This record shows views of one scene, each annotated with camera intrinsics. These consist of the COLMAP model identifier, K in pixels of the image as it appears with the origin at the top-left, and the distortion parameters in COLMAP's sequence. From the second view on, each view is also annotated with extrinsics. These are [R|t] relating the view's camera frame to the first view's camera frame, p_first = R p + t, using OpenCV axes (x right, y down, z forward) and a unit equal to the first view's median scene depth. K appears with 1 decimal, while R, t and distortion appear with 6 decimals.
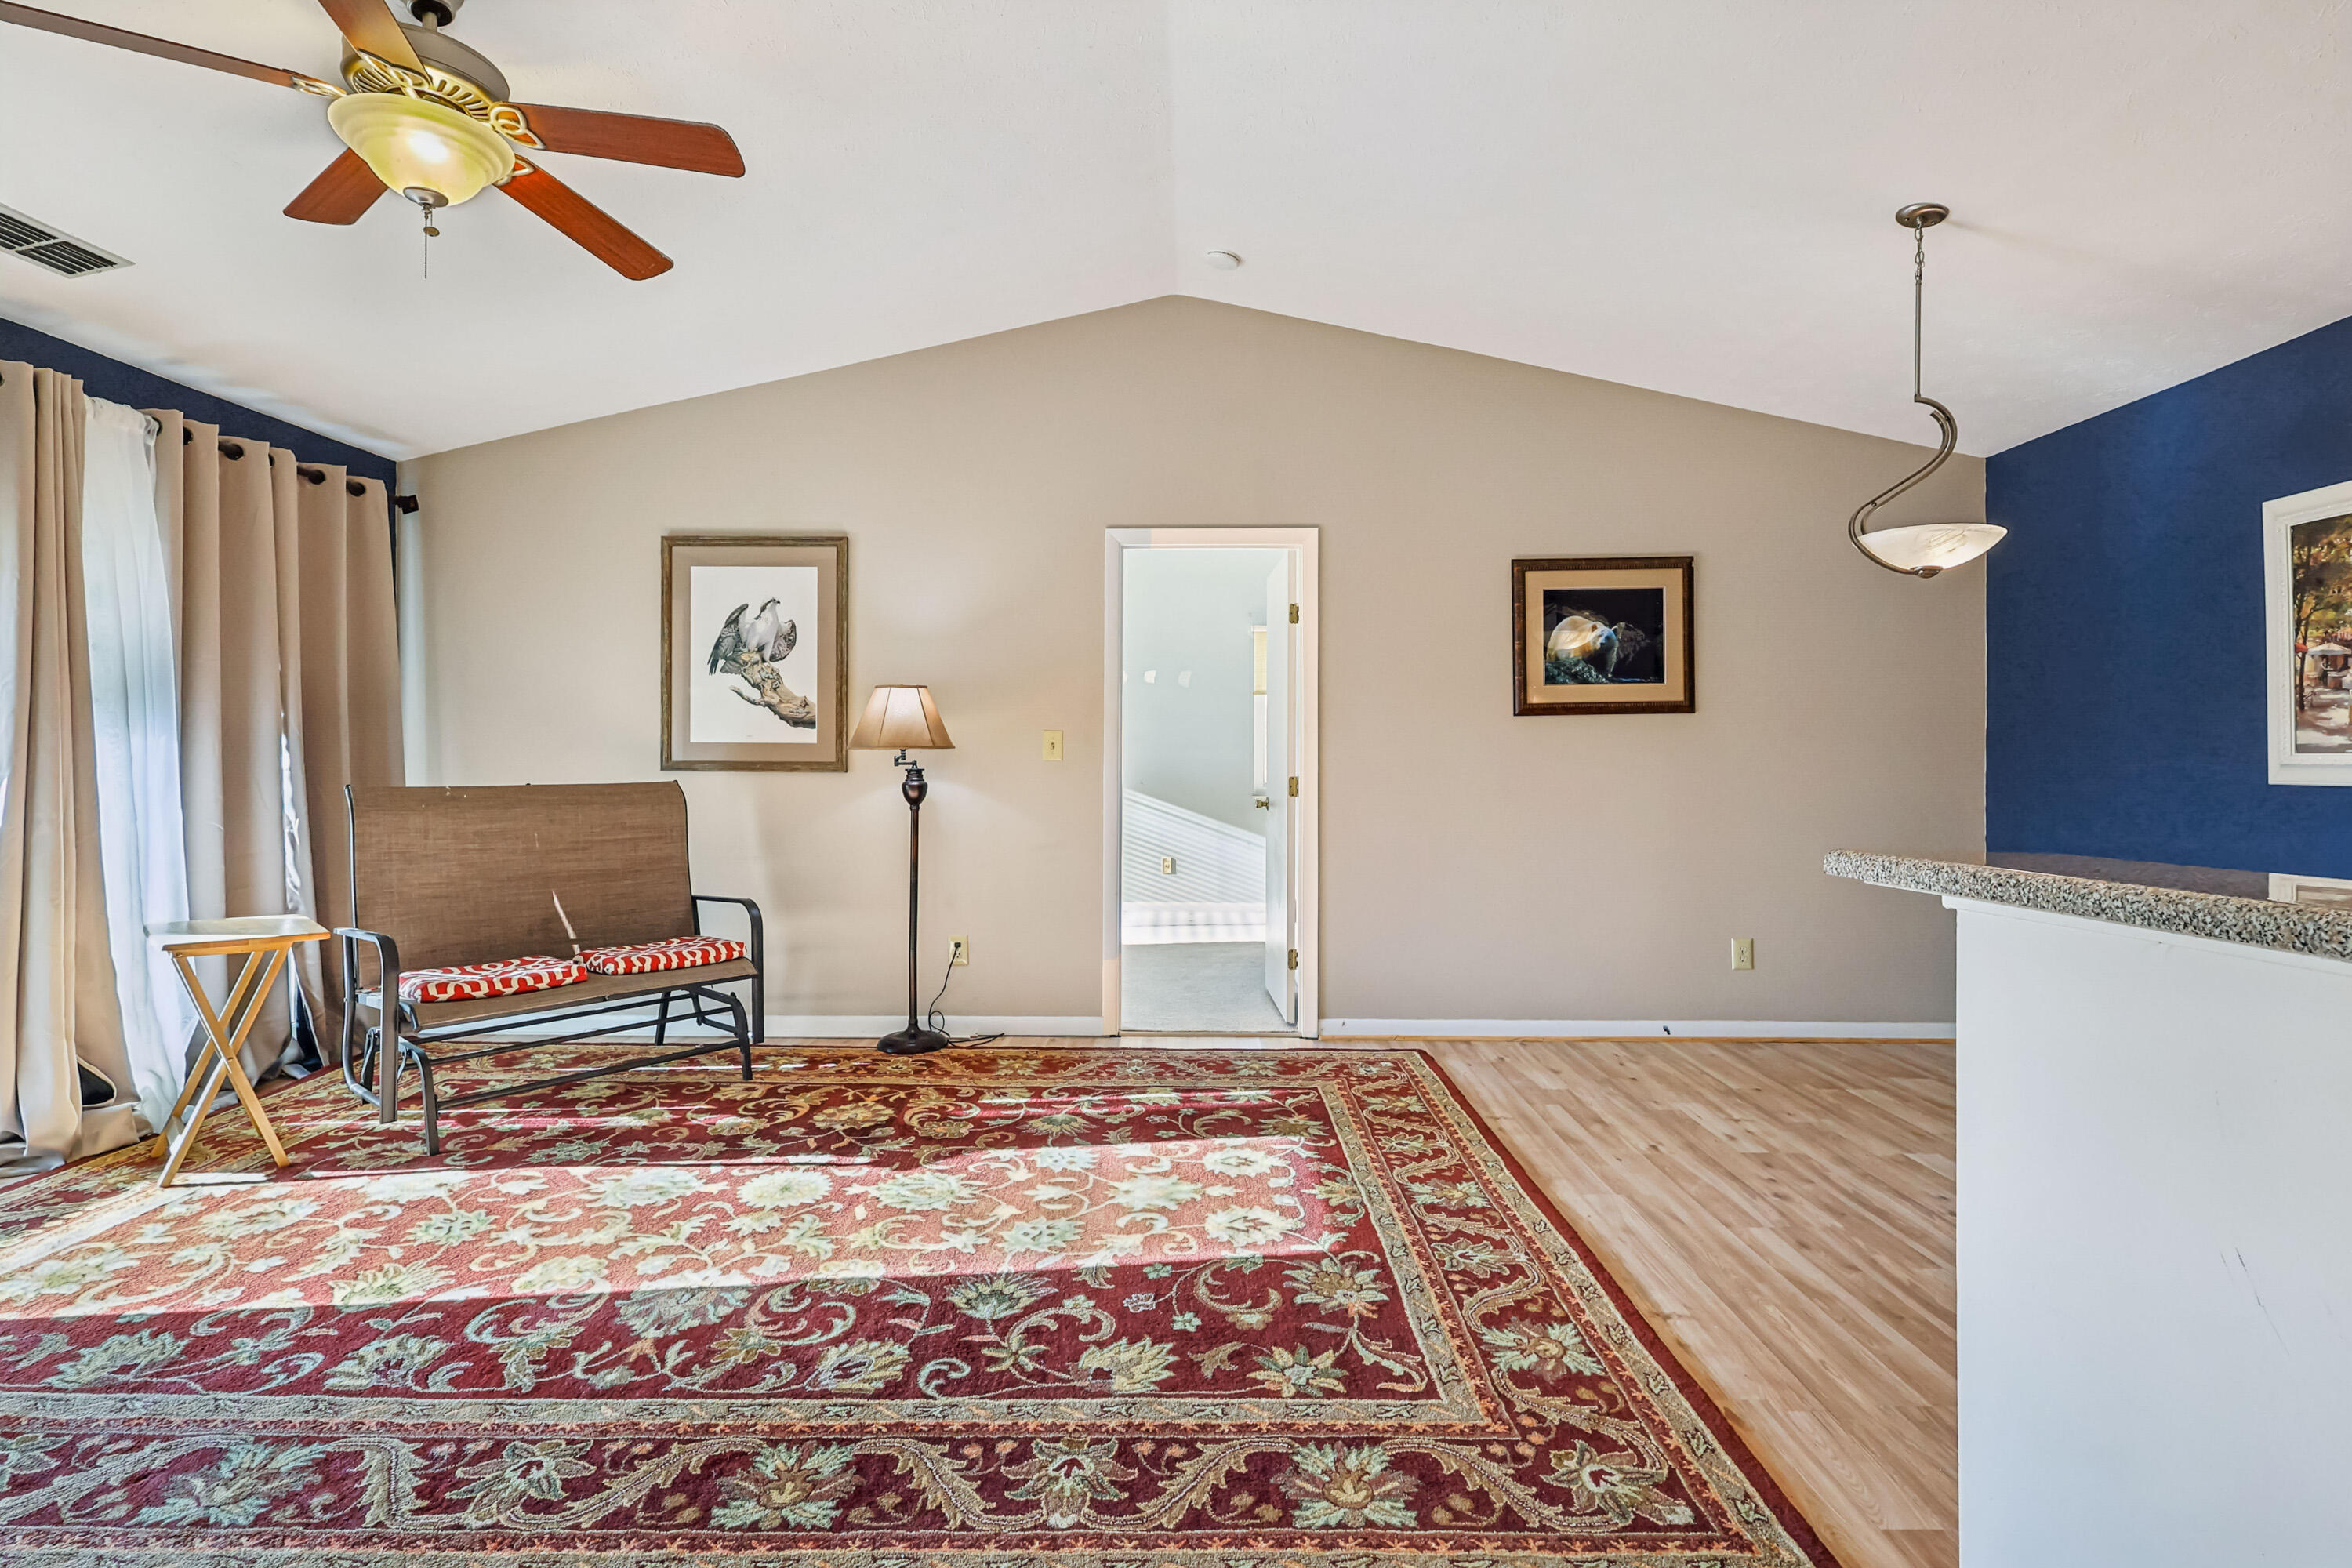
lens RADIAL K [[1093.9, 0, 1177.2], [0, 1093.9, 752.2], [0, 0, 1]] dist [0.000262, 0.001582]
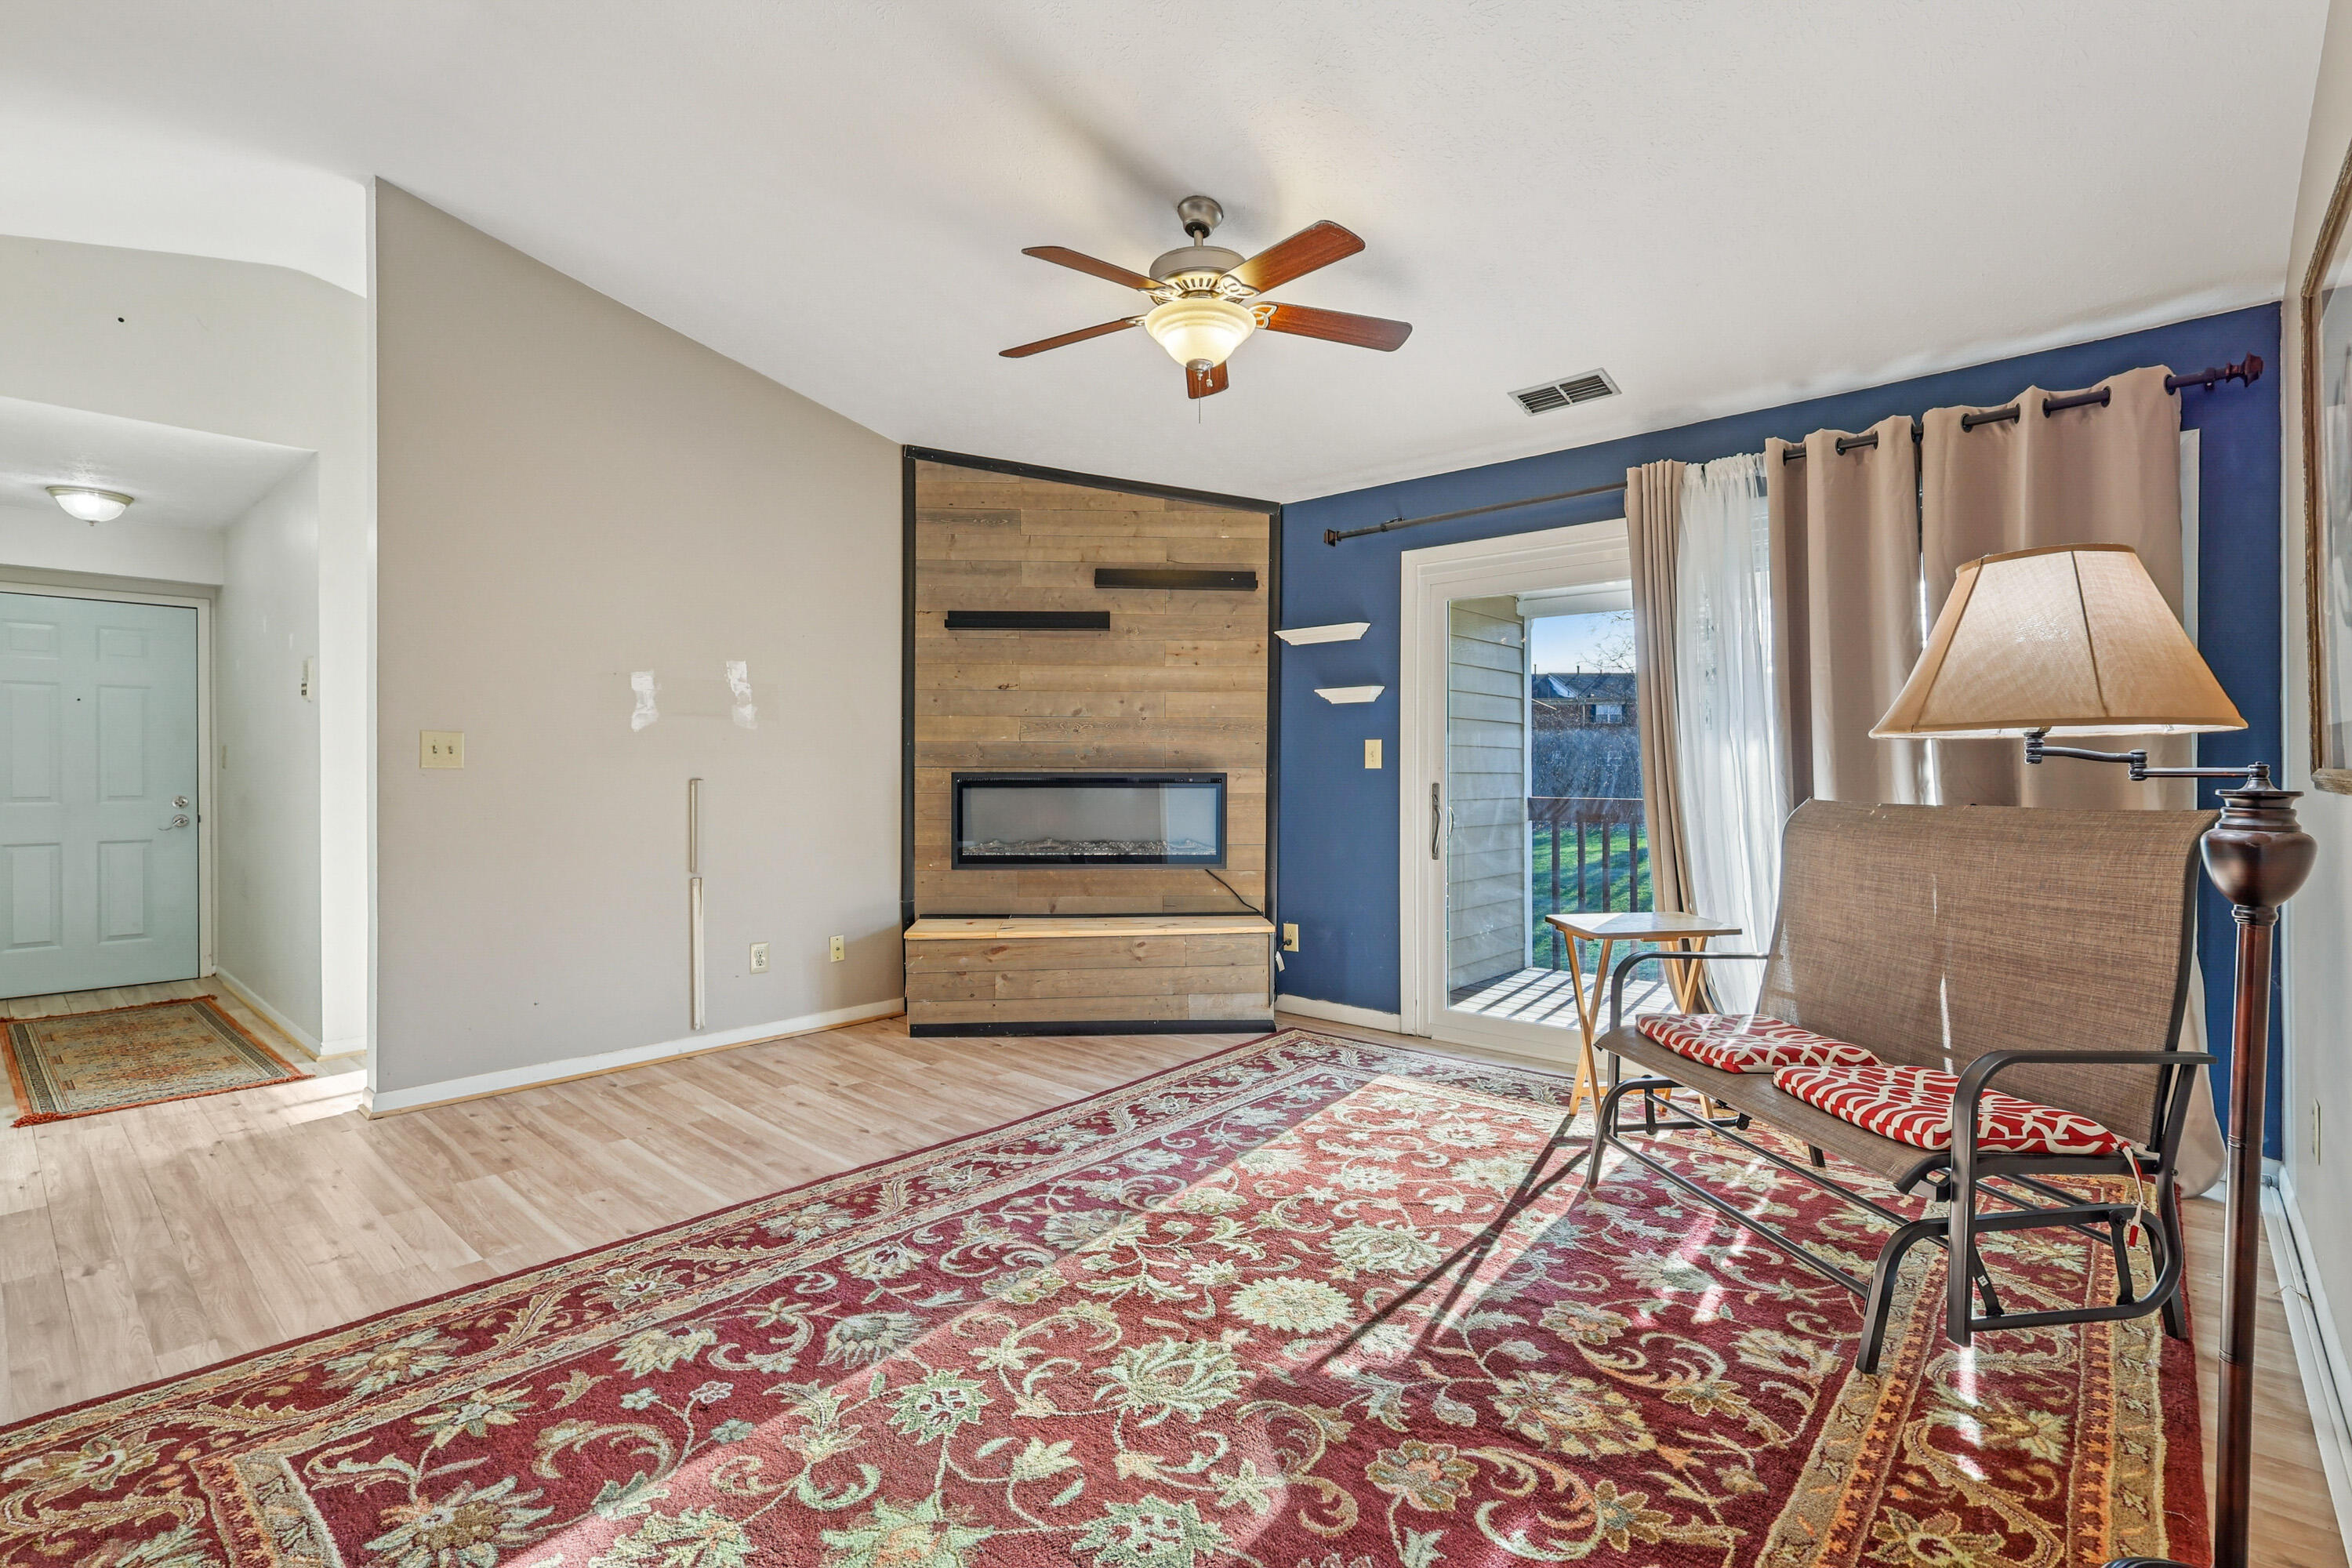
lens RADIAL K [[1093.9, 0, 1174.6], [0, 1093.9, 777.0], [0, 0, 1]] dist [0.000262, 0.001582]
pose [[-0.651983, 0.003066, -0.758228, 0.253217], [0.006473, 0.999978, -0.001523, 0.011601], [0.758206, -0.005900, -0.651988, 1.216666]]
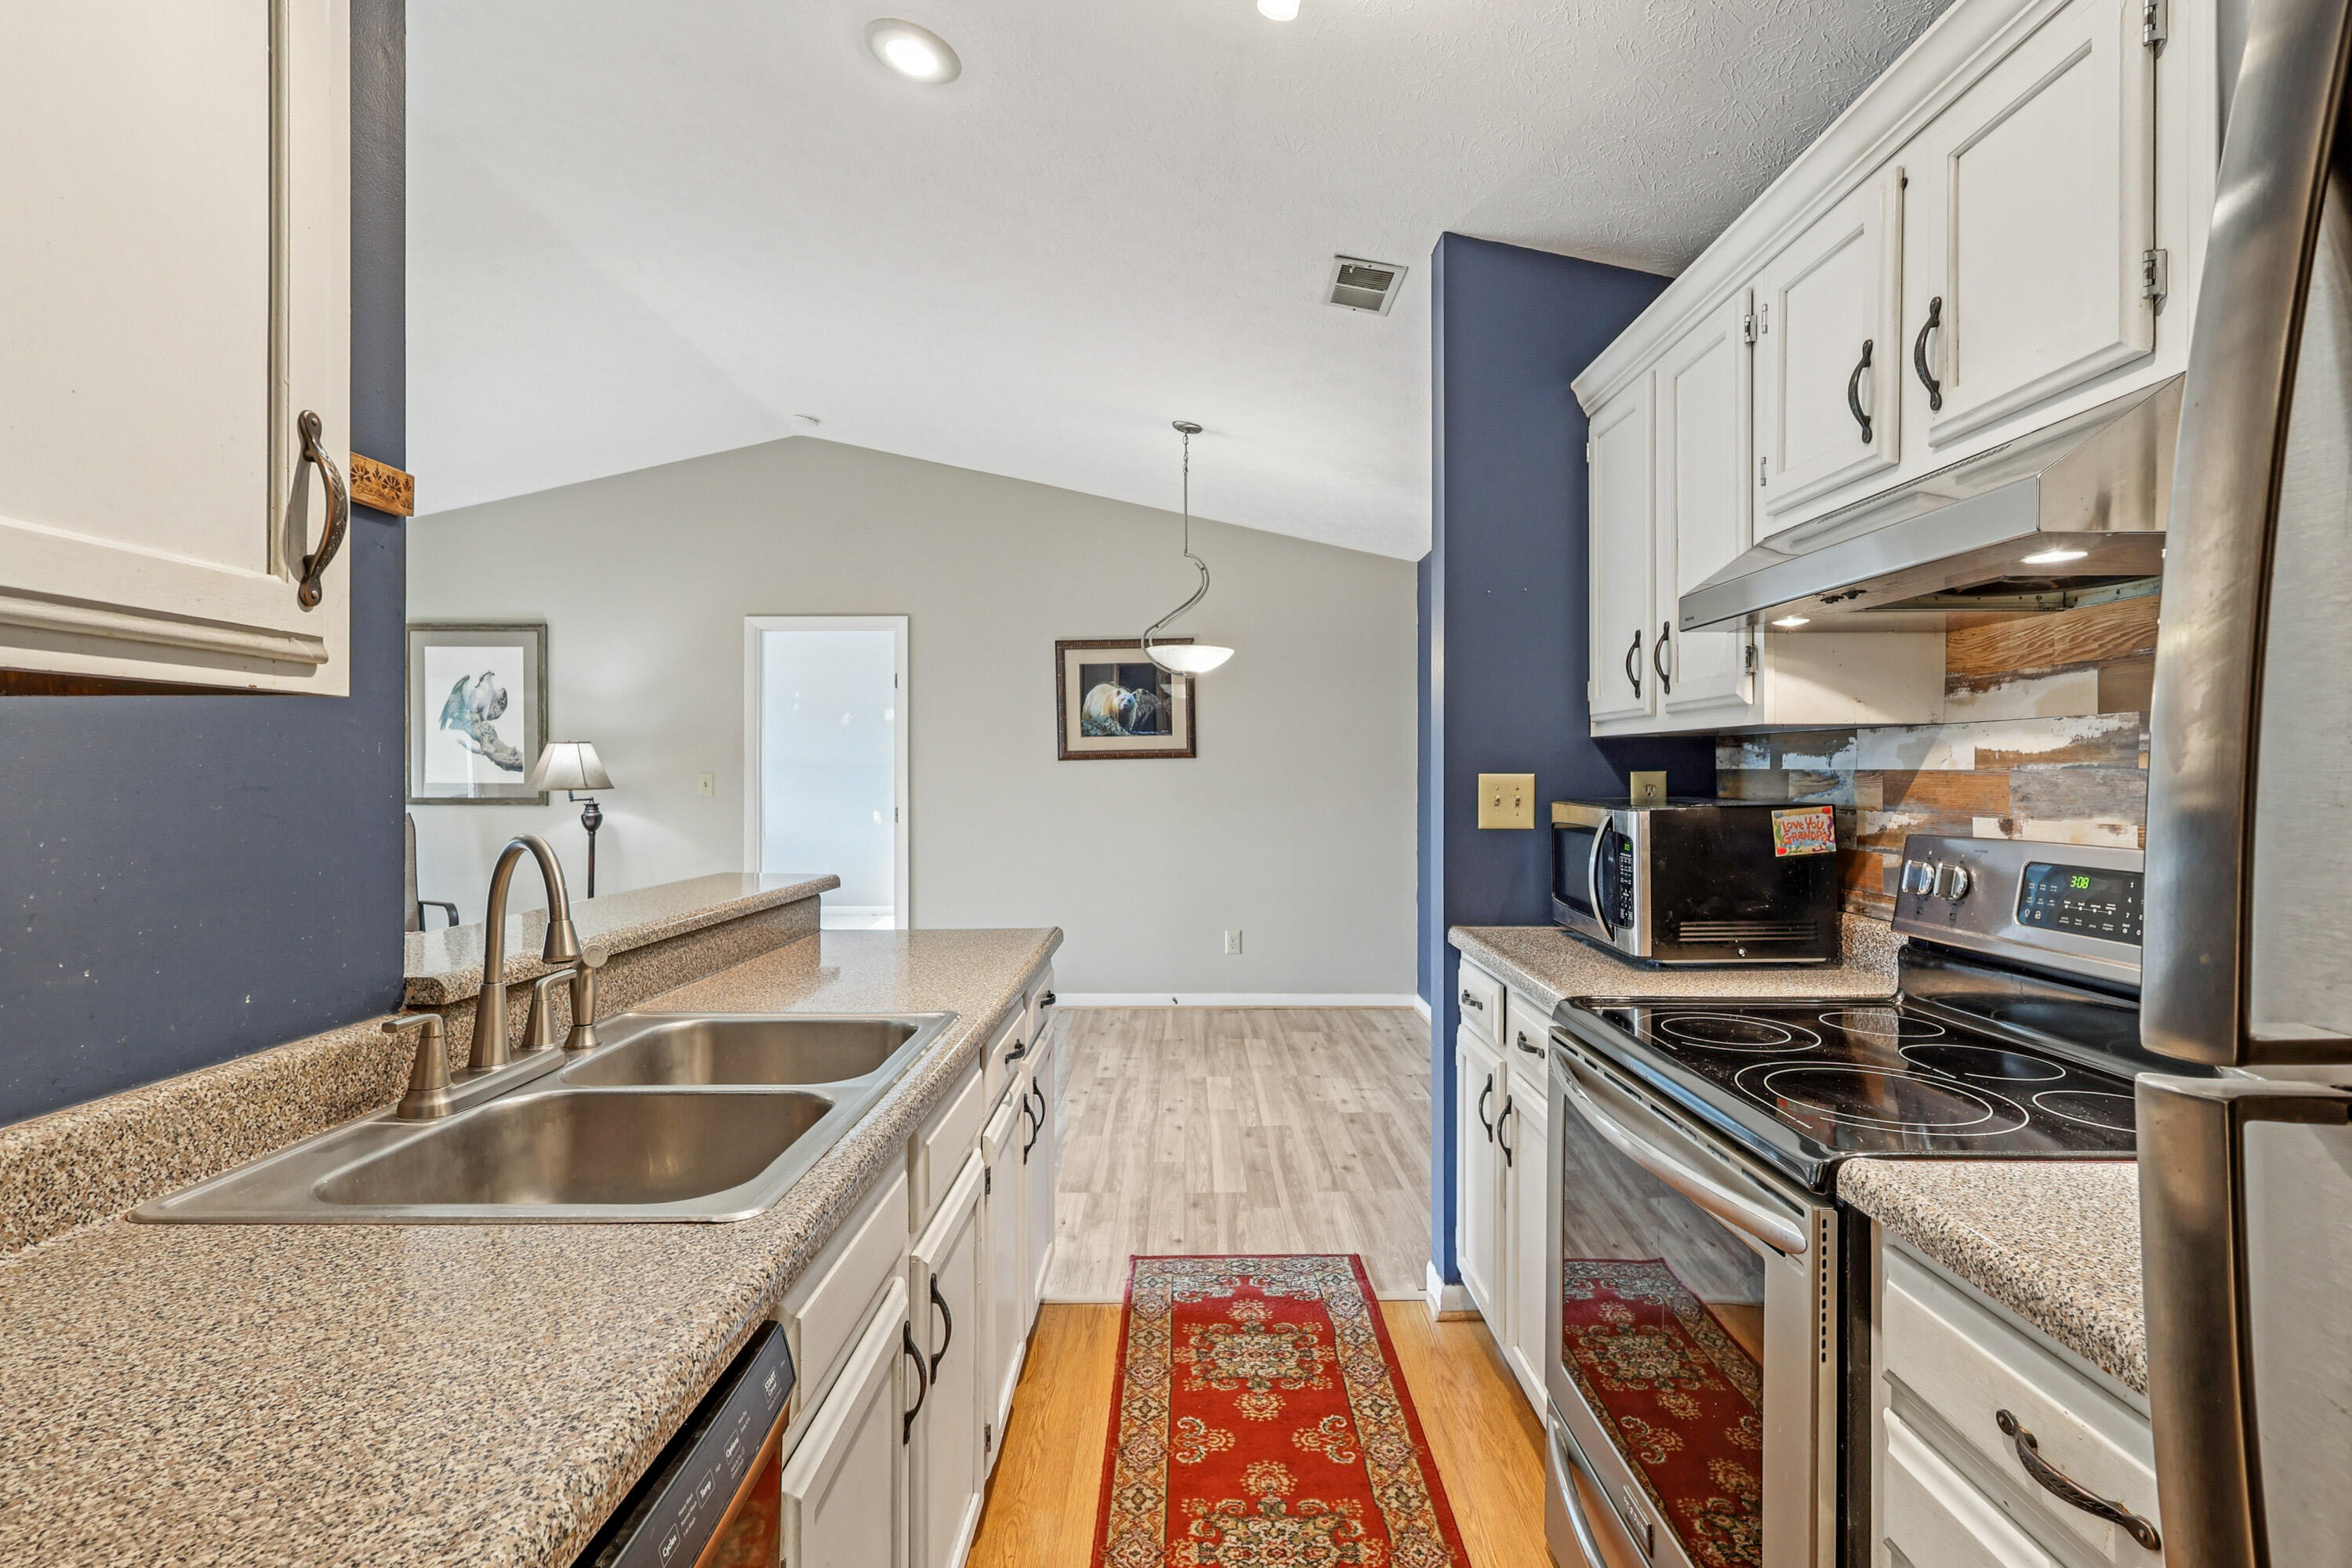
lens RADIAL K [[1093.9, 0, 1168.9], [0, 1093.9, 771.2], [0, 0, 1]] dist [0.000262, 0.001582]
pose [[0.999988, -0.003042, 0.003946, 0.556856], [0.002998, 0.999934, 0.011119, -0.044613], [-0.003980, -0.011107, 0.999930, -0.386858]]
